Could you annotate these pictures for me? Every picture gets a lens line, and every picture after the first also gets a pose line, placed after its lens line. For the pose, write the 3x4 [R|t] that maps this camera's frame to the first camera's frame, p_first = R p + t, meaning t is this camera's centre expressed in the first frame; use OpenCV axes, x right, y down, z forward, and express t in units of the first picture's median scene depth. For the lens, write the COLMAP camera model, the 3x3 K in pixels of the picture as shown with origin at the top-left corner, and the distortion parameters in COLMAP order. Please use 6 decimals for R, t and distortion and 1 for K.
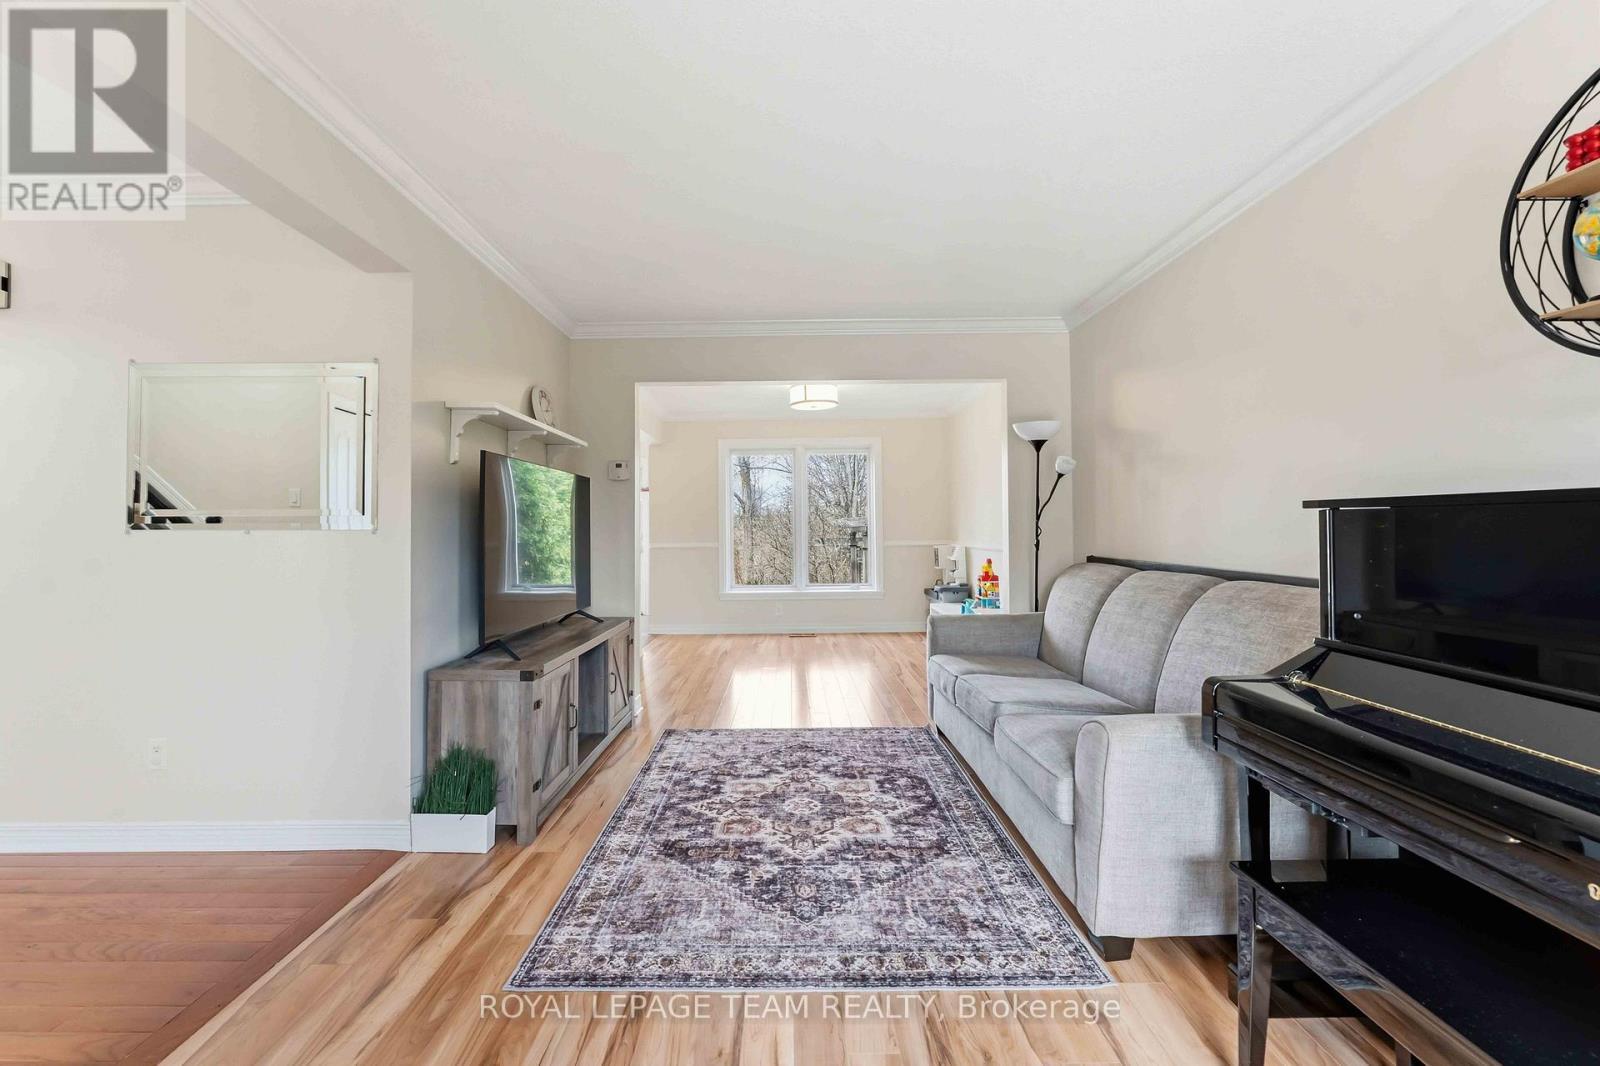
lens RADIAL K [[542.0, 0, 796.0], [0, 542.0, 528.1], [0, 0, 1]] dist [0.002586, 0.000030]
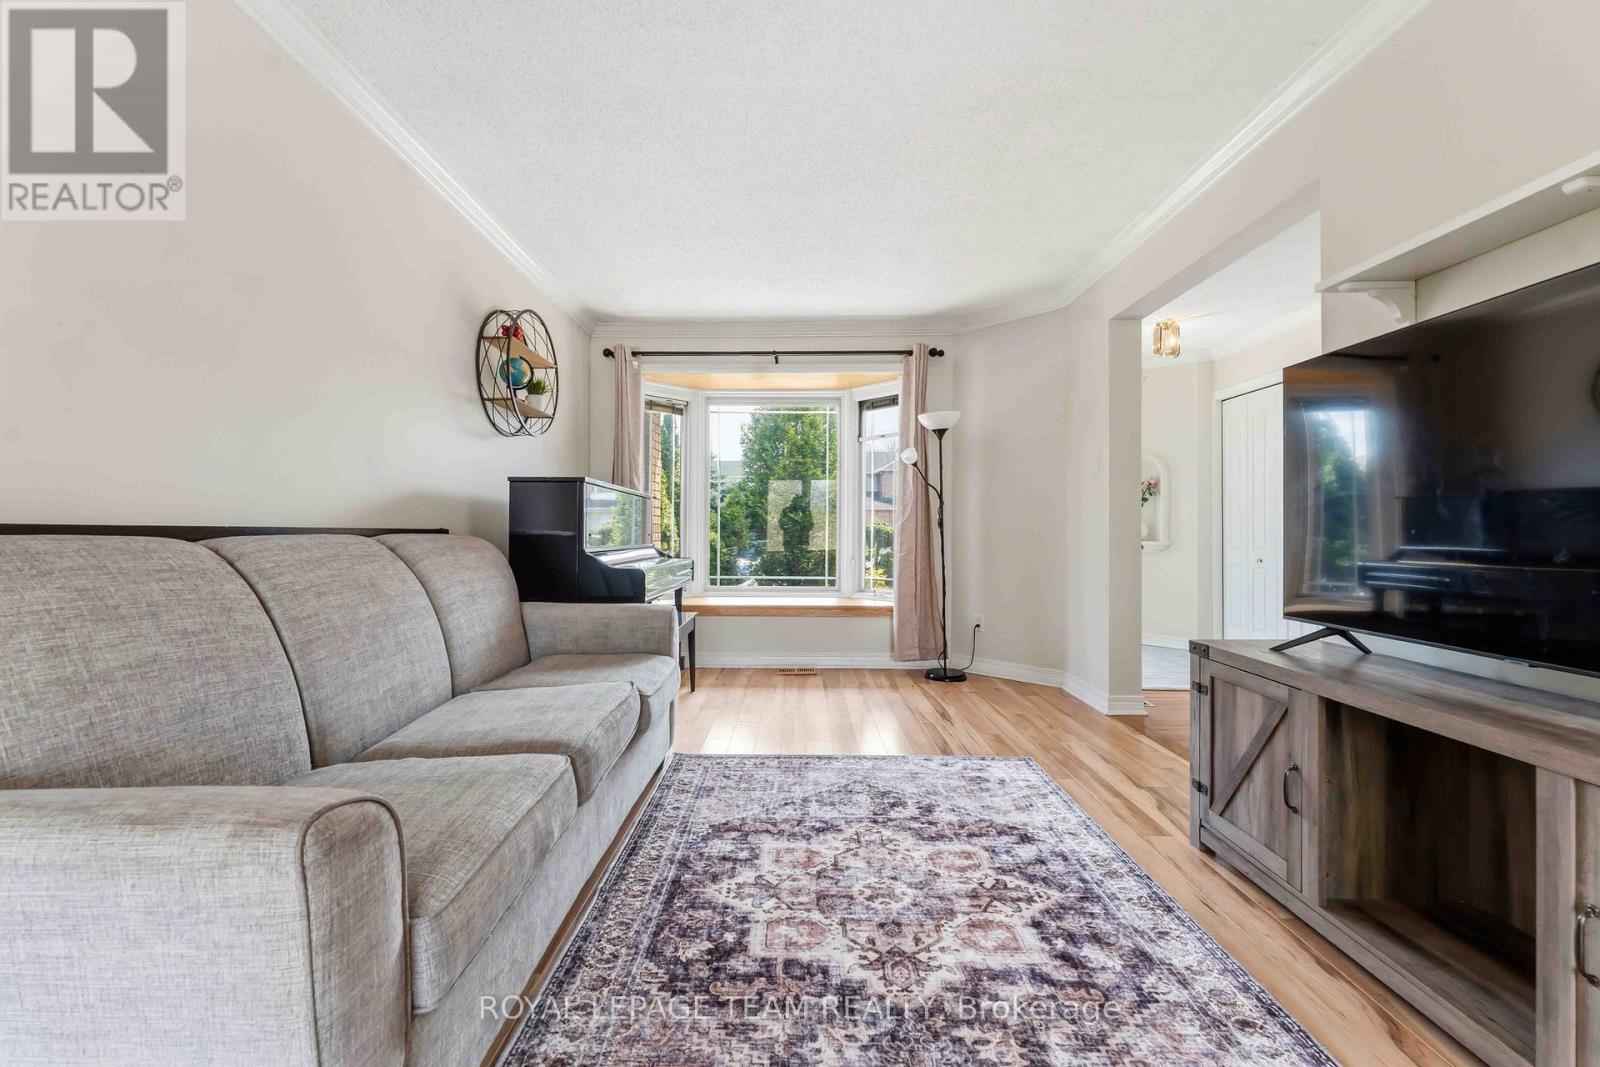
lens RADIAL K [[542.0, 0, 799.9], [0, 542.0, 529.0], [0, 0, 1]] dist [0.002586, 0.000030]
pose [[-0.999902, 0.001771, 0.013857, 0.100799], [0.001731, 0.999994, -0.002908, 0.082975], [-0.013862, -0.002884, -0.999900, 1.675372]]
